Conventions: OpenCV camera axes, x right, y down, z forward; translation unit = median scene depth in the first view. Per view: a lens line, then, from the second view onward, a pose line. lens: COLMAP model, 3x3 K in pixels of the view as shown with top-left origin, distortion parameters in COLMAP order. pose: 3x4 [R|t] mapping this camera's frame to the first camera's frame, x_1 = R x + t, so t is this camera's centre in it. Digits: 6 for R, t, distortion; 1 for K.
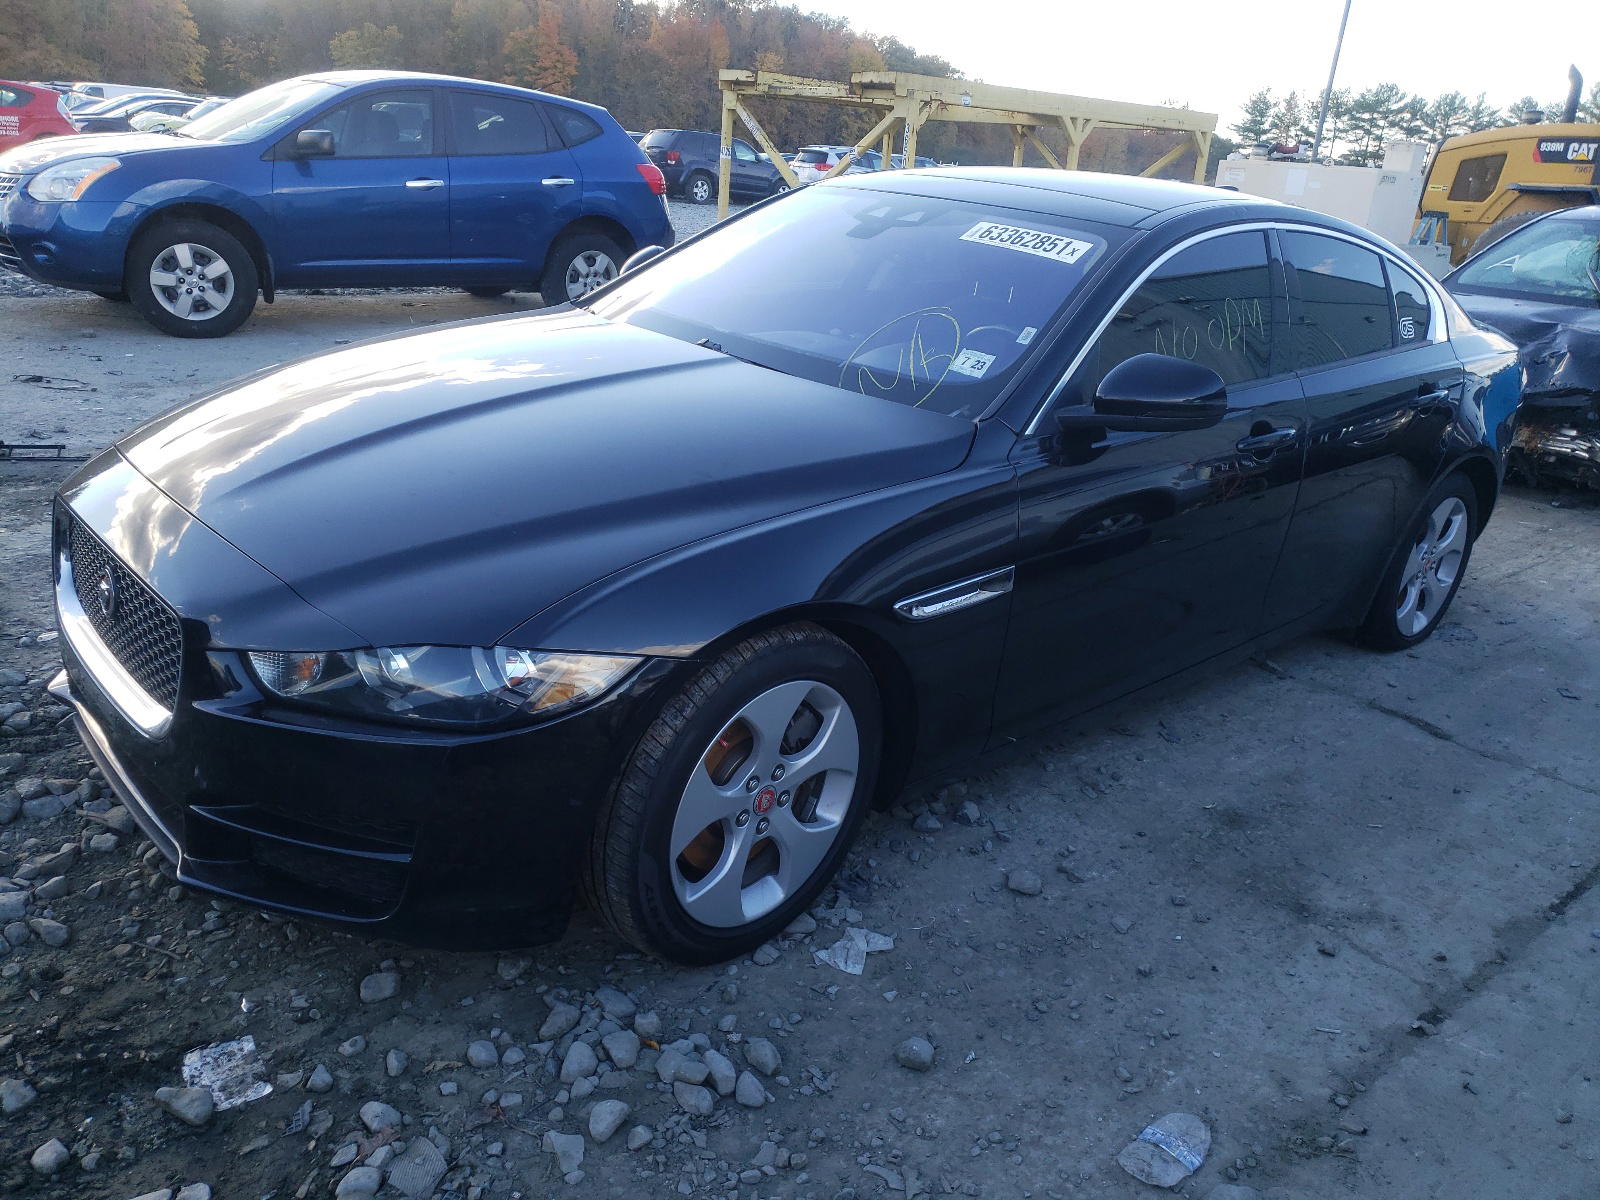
lens RADIAL K [[1232.4, 0, 795.9], [0, 1232.4, 597.1], [0, 0, 1]] dist [0.023112, -0.004685]
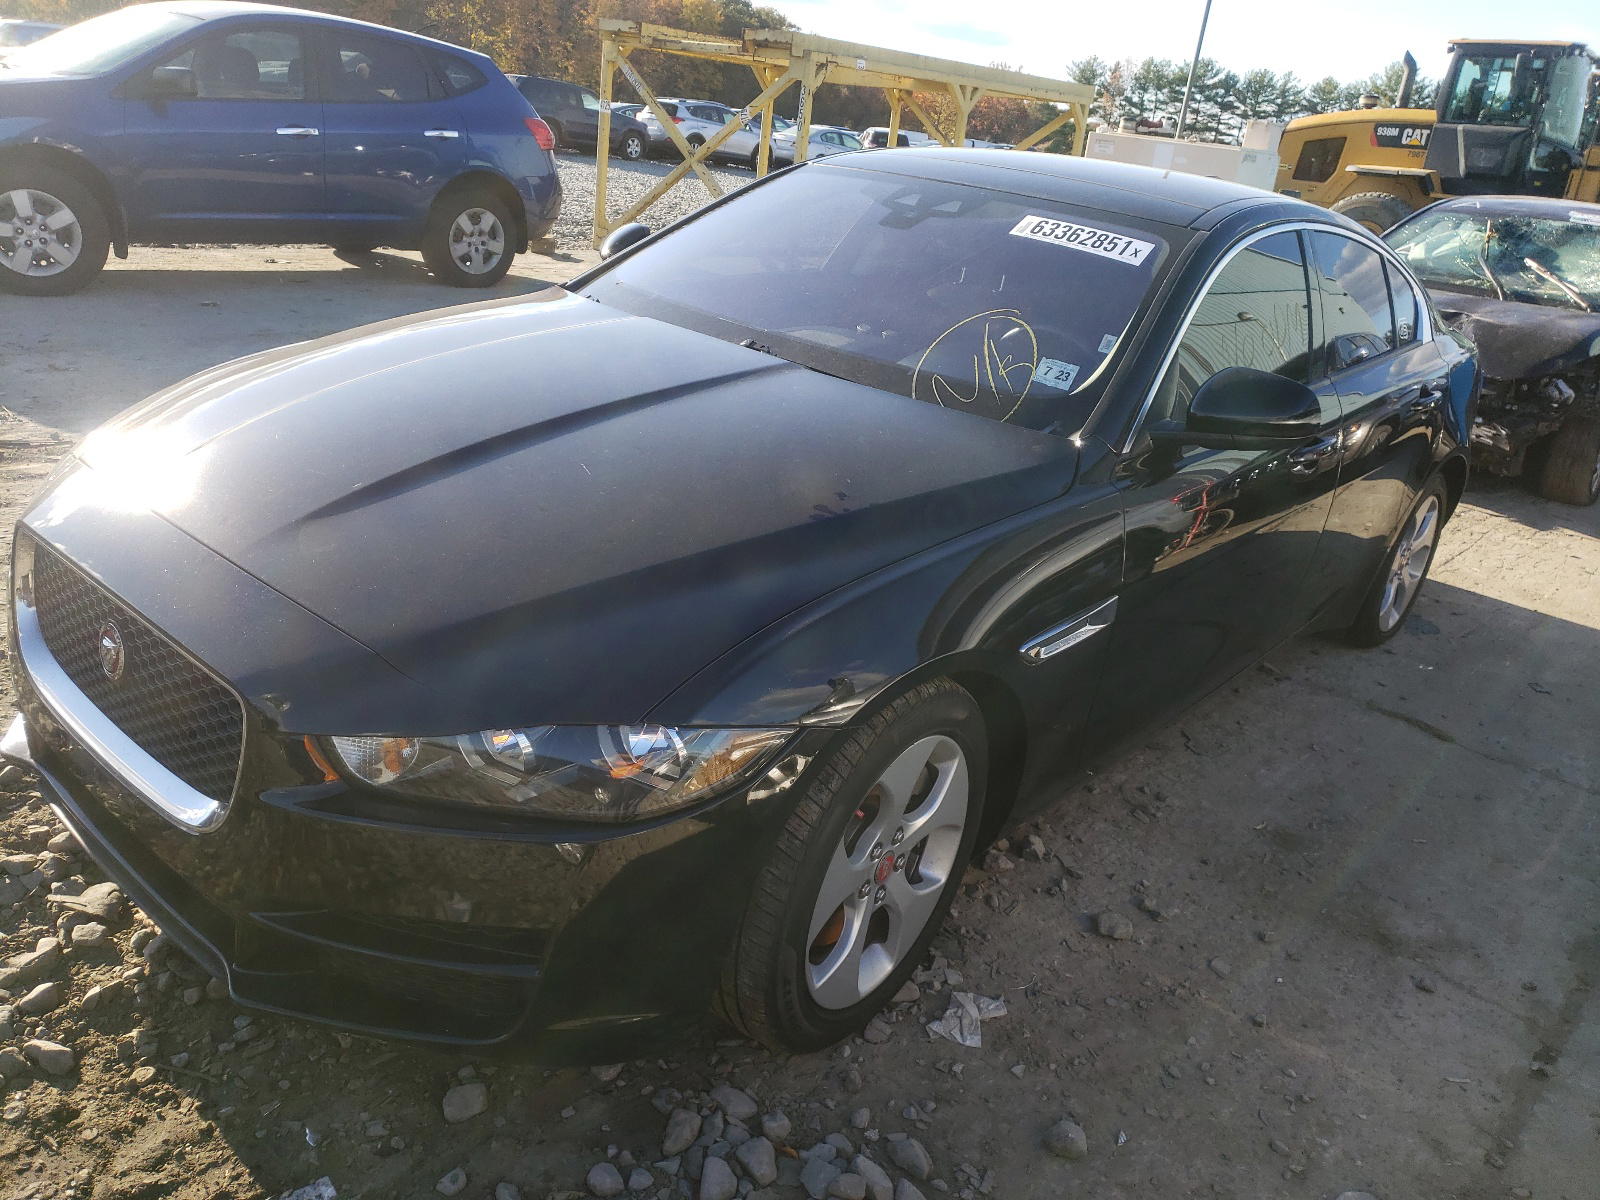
lens RADIAL K [[1232.4, 0, 804.4], [0, 1232.4, 598.7], [0, 0, 1]] dist [0.023112, -0.004685]
pose [[0.991728, -0.011654, 0.127829, -0.171443], [0.007374, 0.999398, 0.033900, -0.055075], [-0.128147, -0.032677, 0.991217, 0.098150]]
